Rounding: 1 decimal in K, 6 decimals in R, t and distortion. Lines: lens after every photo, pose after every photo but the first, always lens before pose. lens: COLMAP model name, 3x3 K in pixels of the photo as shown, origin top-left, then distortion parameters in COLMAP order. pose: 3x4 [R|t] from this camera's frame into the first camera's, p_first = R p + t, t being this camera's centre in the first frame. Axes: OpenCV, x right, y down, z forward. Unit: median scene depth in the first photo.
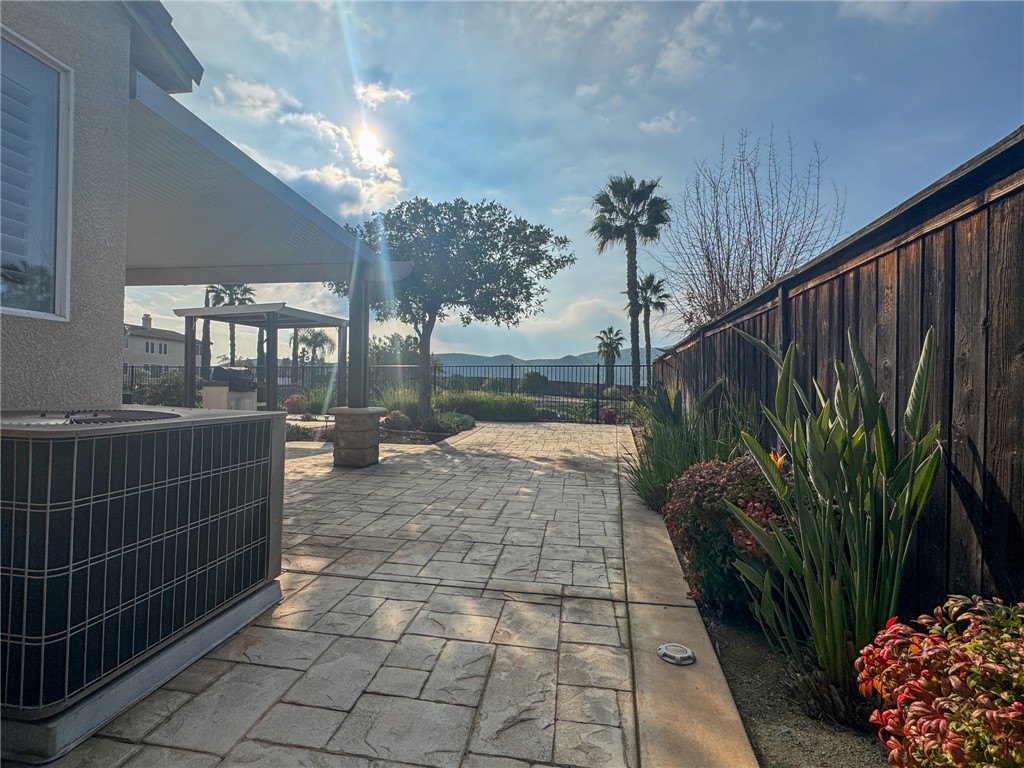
lens RADIAL K [[472.6, 0, 510.2], [0, 472.6, 384.2], [0, 0, 1]] dist [-0.000878, 0.000870]
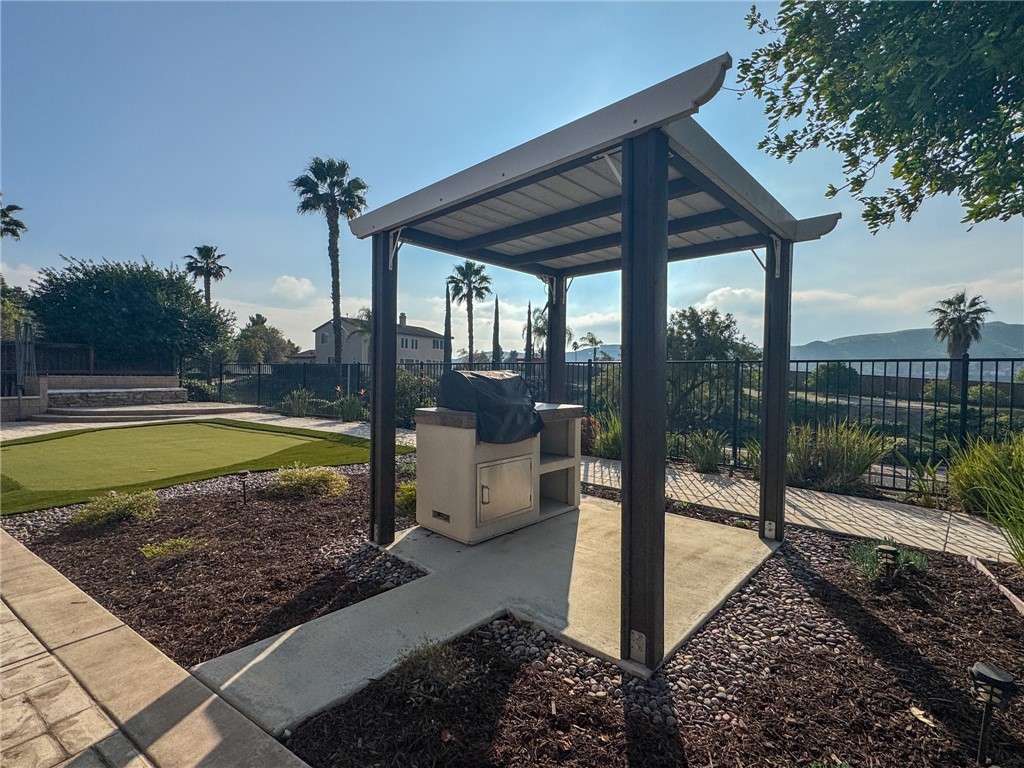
lens RADIAL K [[472.6, 0, 510.2], [0, 472.6, 384.2], [0, 0, 1]] dist [-0.000878, 0.000870]
pose [[0.902742, 0.010307, -0.430060, -0.102919], [-0.001714, 0.999791, 0.020364, -0.008204], [0.430180, -0.017646, 0.902571, 0.170118]]
